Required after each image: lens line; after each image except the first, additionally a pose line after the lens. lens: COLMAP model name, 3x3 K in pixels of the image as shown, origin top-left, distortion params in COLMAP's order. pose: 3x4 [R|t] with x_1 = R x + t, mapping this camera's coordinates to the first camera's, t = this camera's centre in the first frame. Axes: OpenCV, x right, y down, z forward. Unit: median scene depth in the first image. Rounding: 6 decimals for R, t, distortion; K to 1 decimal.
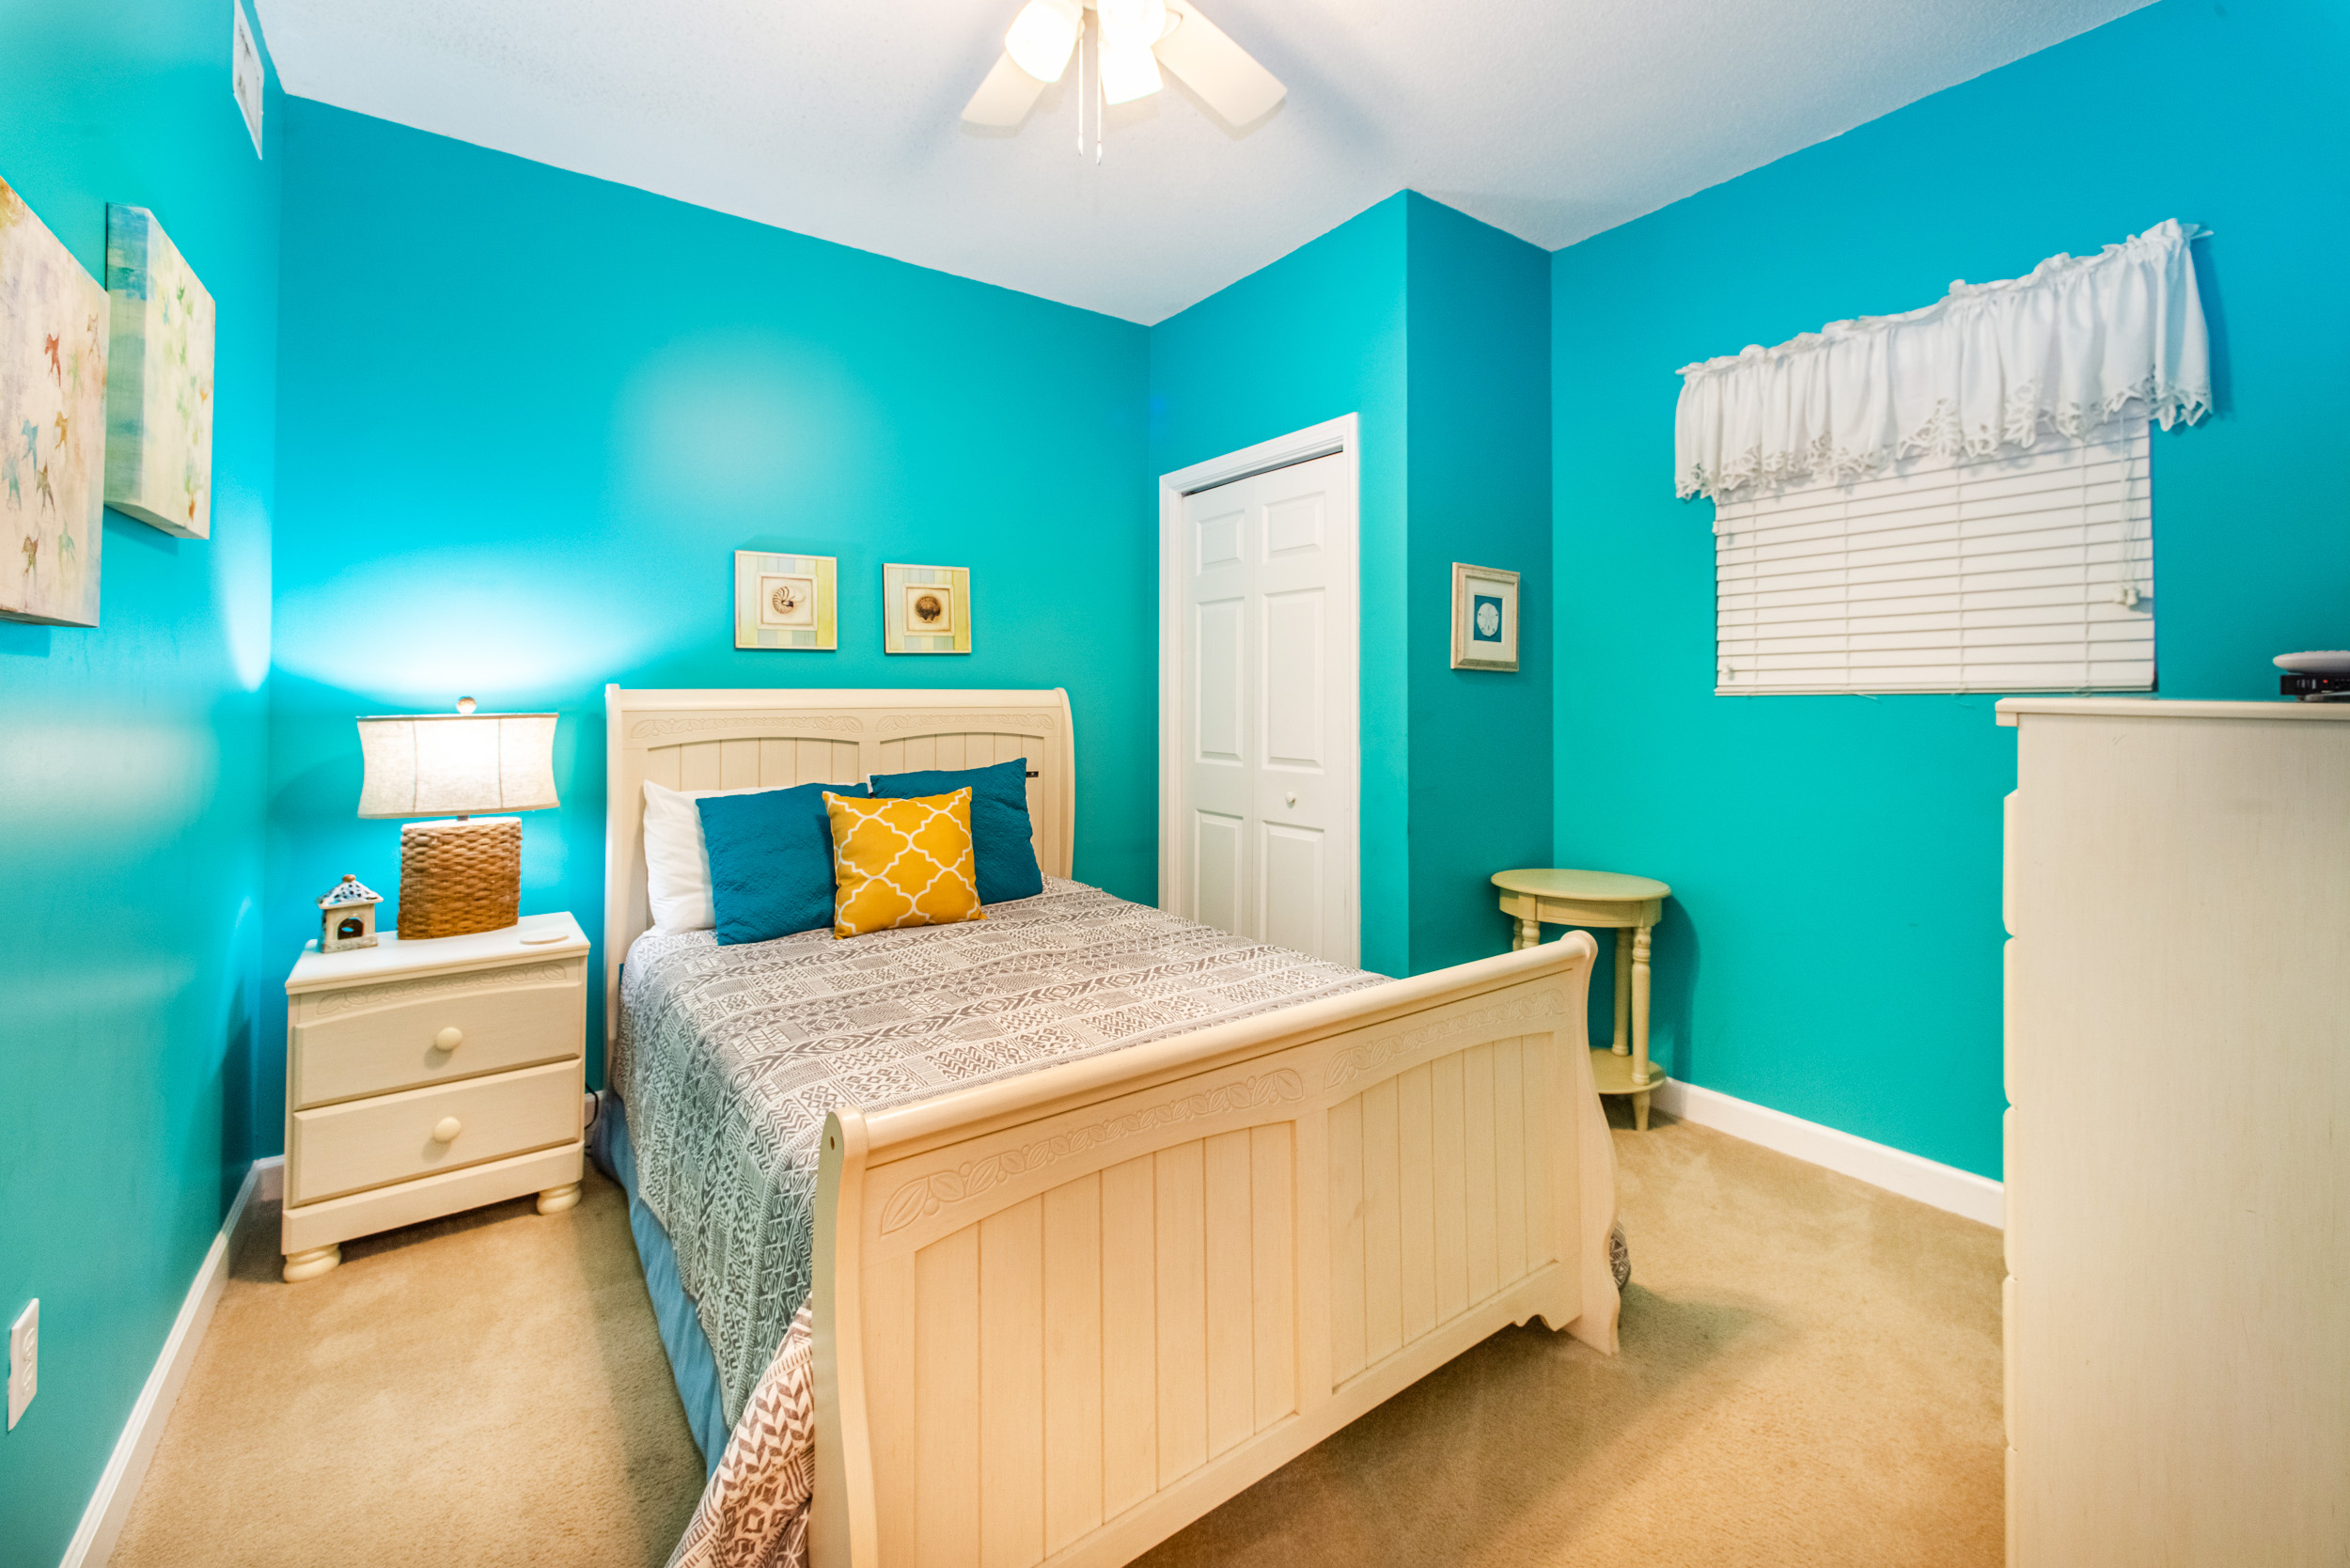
lens RADIAL K [[972.1, 0, 1195.6], [0, 972.1, 682.7], [0, 0, 1]] dist [0.001913, 0.000512]
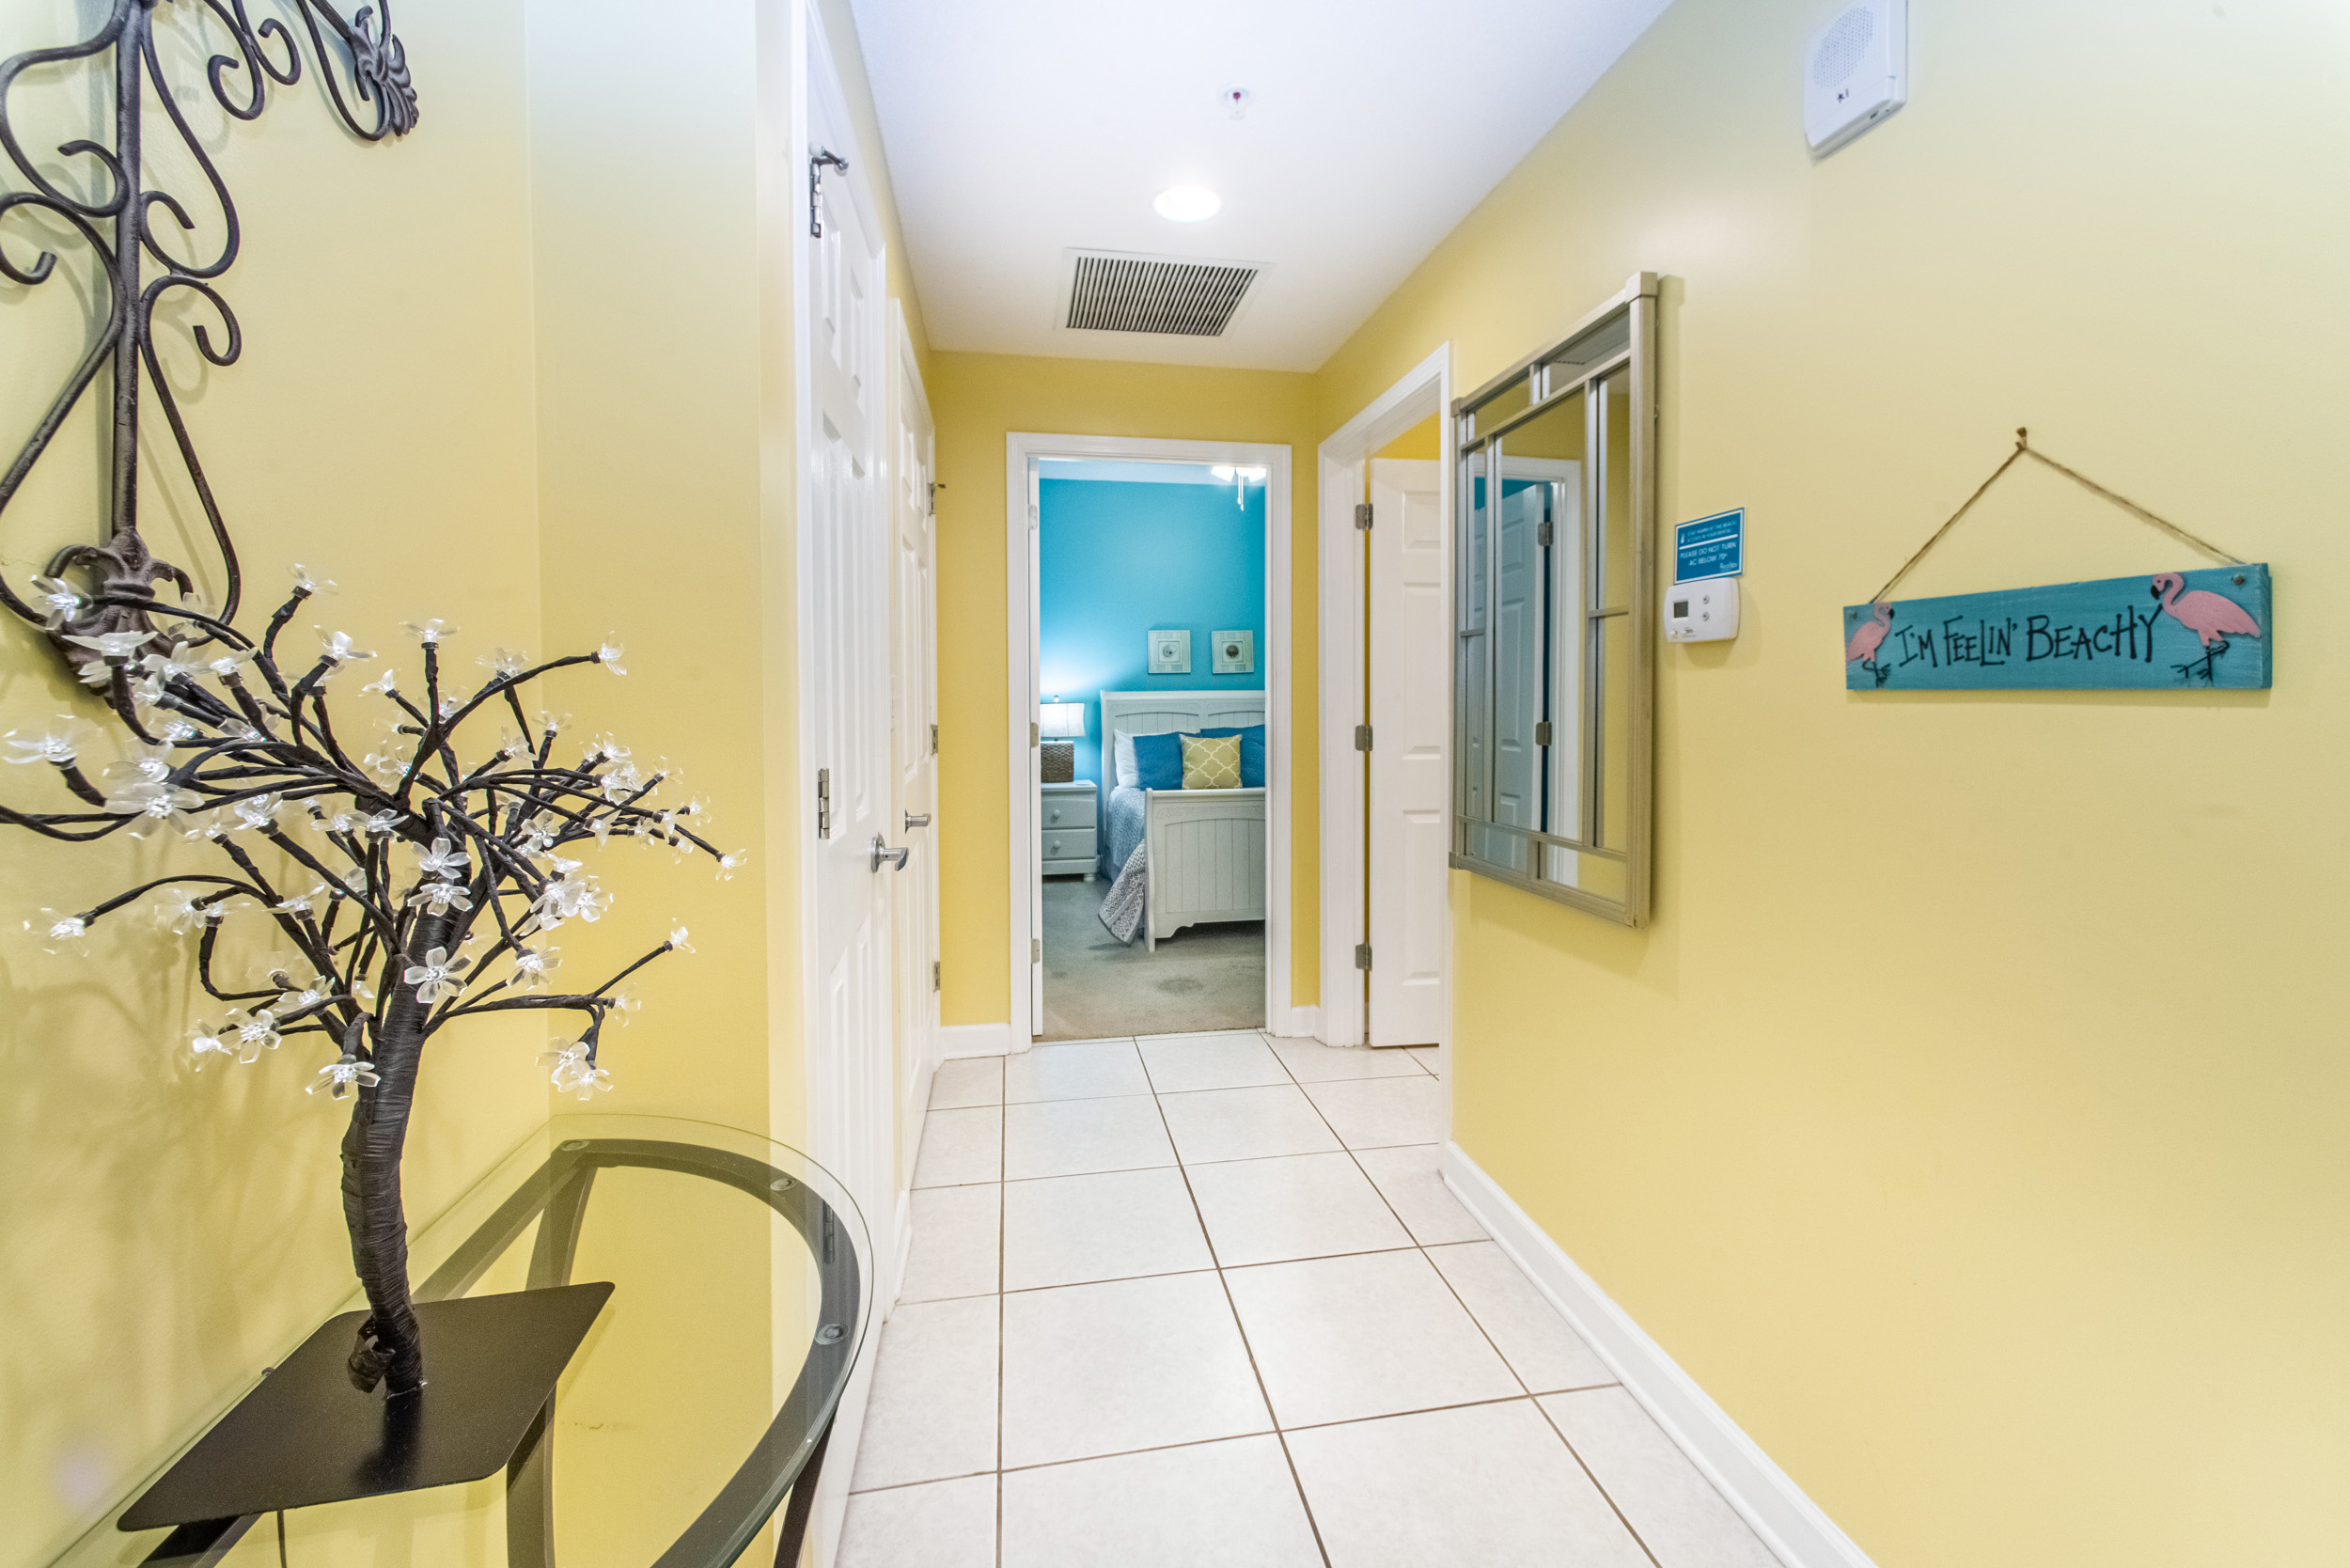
lens RADIAL K [[940.5, 0, 1172.6], [0, 940.5, 727.8], [0, 0, 1]] dist [0.001349, 0.000311]
pose [[0.894829, 0.010553, -0.446284, 0.624005], [0.015045, 0.998440, 0.053776, -0.028076], [0.446155, -0.054835, 0.893274, -1.055006]]
